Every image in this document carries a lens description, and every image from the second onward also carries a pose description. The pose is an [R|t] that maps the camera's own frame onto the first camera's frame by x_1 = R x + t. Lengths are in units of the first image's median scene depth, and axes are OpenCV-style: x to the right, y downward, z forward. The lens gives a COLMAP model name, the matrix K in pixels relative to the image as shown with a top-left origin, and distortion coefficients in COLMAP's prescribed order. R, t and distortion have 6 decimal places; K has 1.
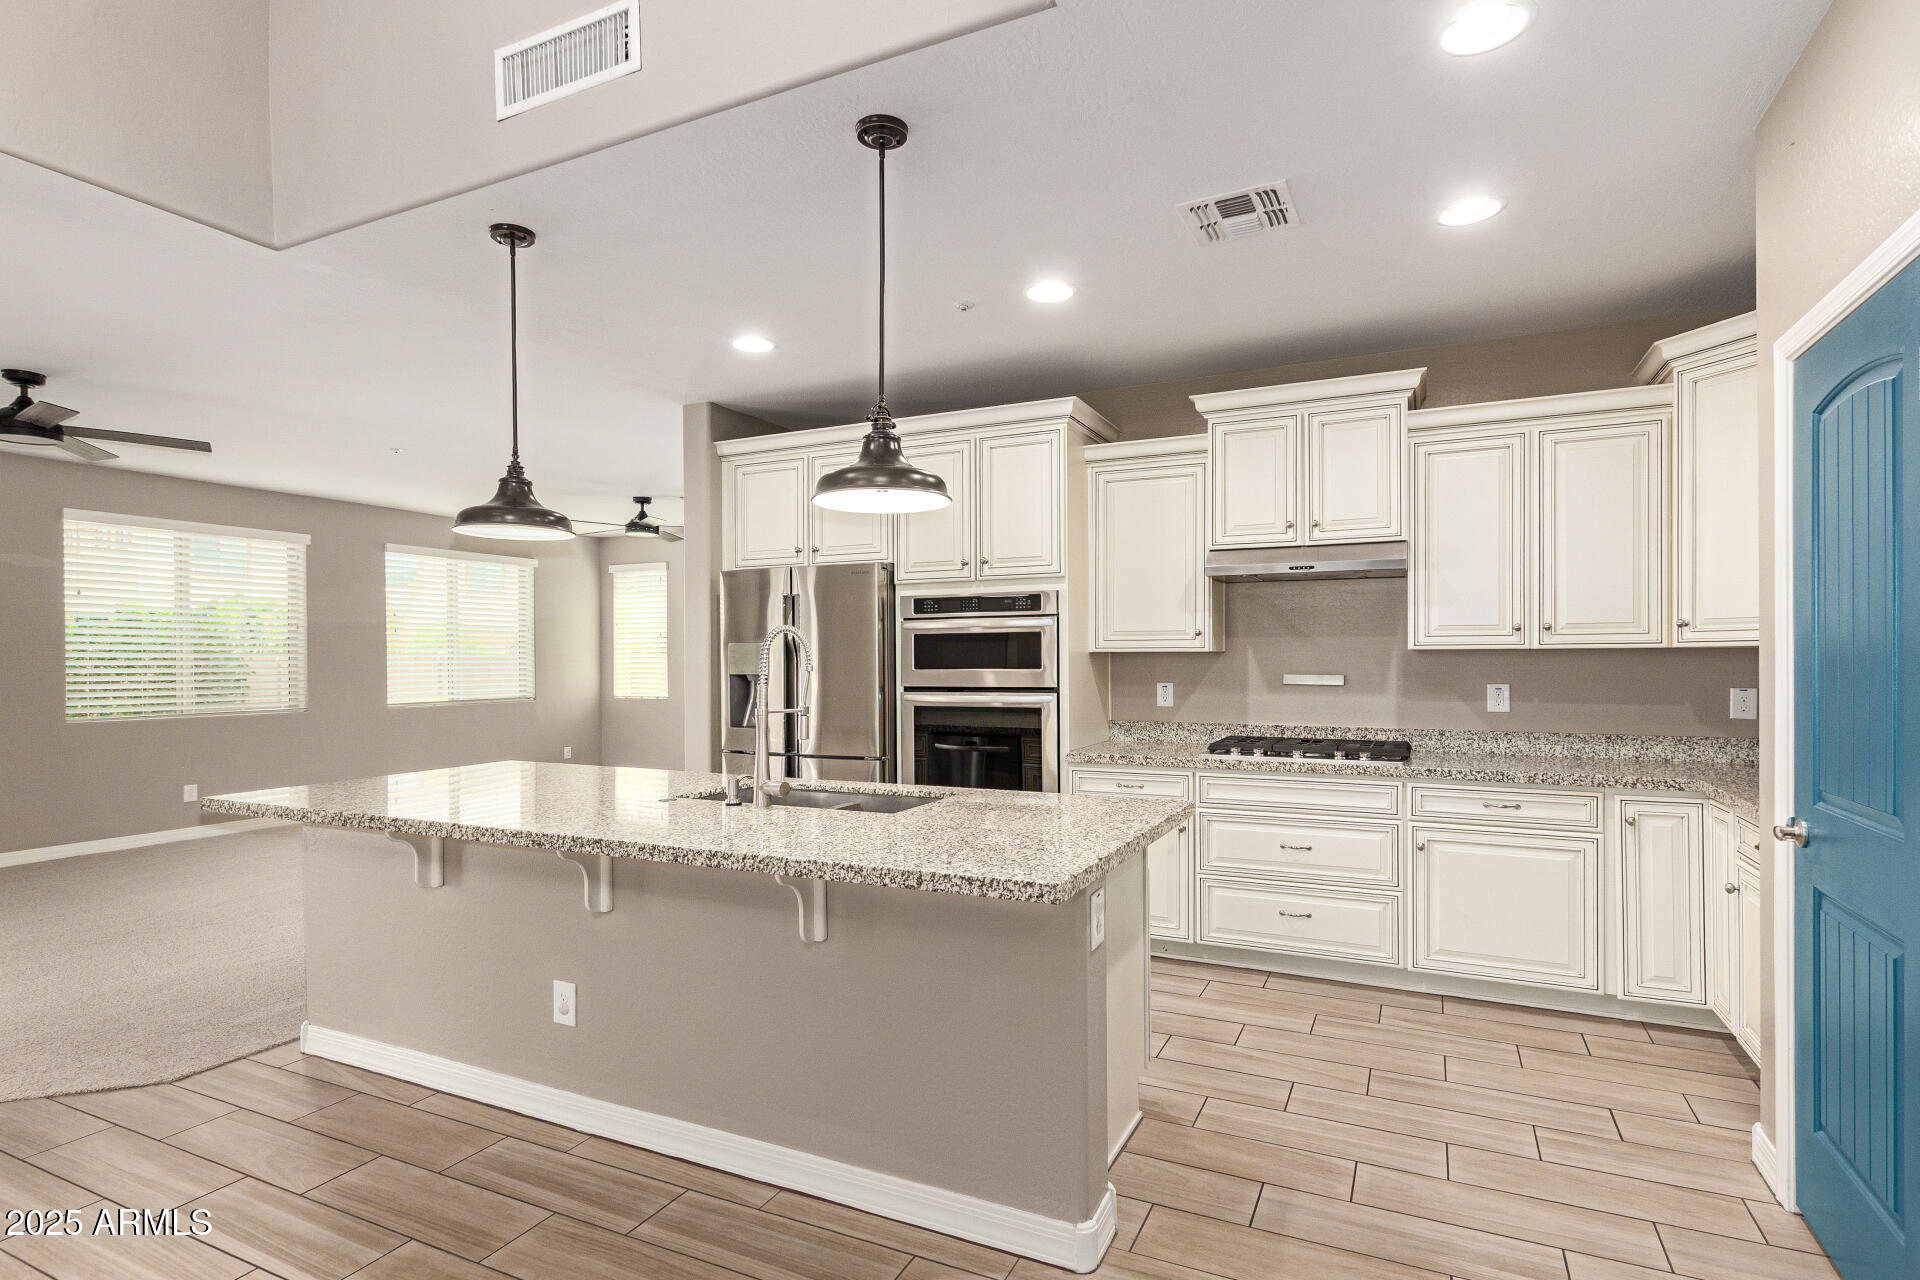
lens RADIAL K [[891.0, 0, 928.3], [0, 891.0, 671.6], [0, 0, 1]] dist [0.007684, -0.000951]
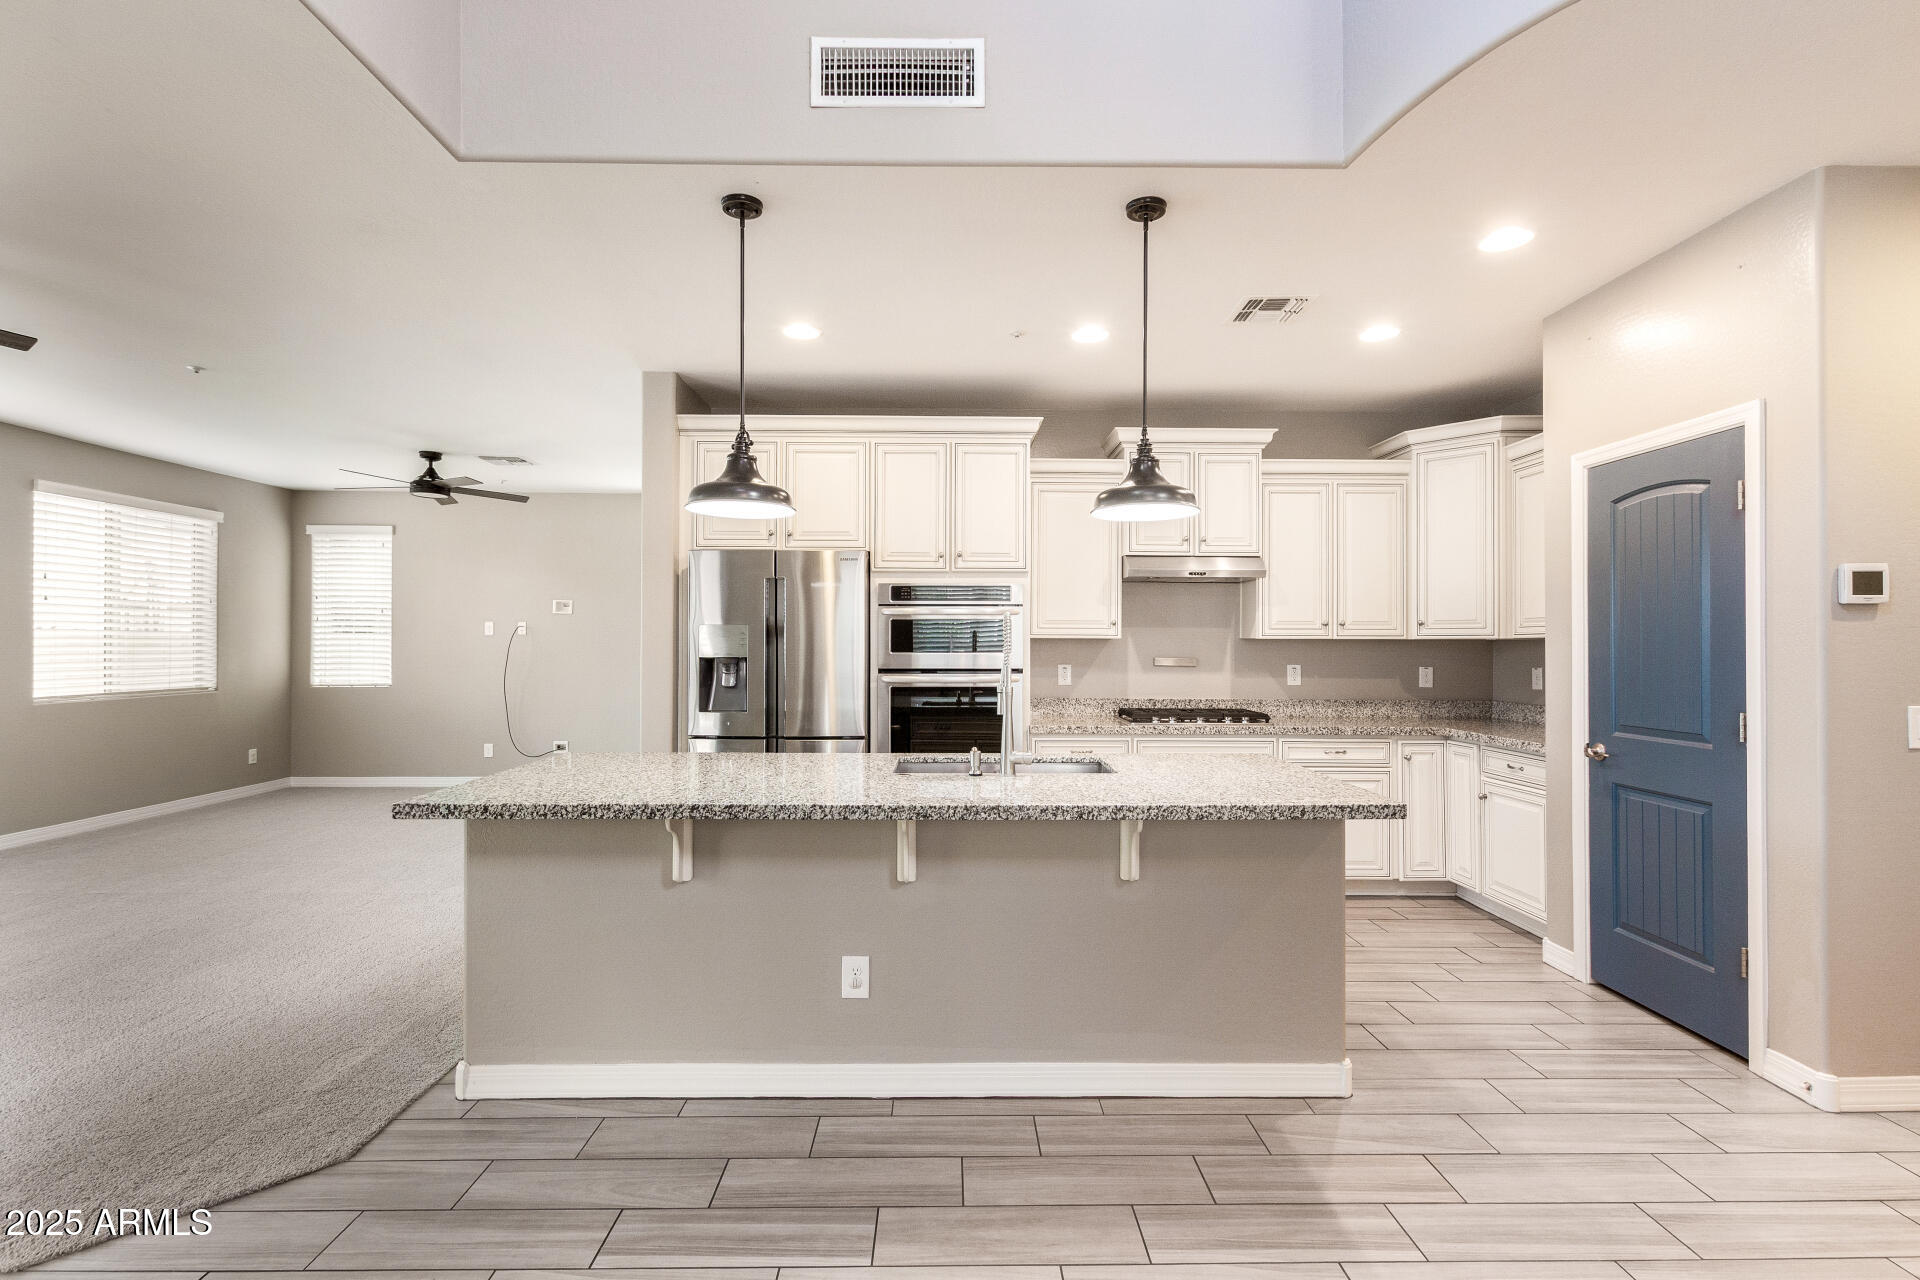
lens RADIAL K [[891.0, 0, 937.1], [0, 891.0, 645.4], [0, 0, 1]] dist [0.007684, -0.000951]
pose [[0.898406, 0.006706, 0.439114, -0.495528], [-0.001371, 0.999921, -0.012465, 0.002472], [-0.439163, 0.010597, 0.898345, 0.023967]]
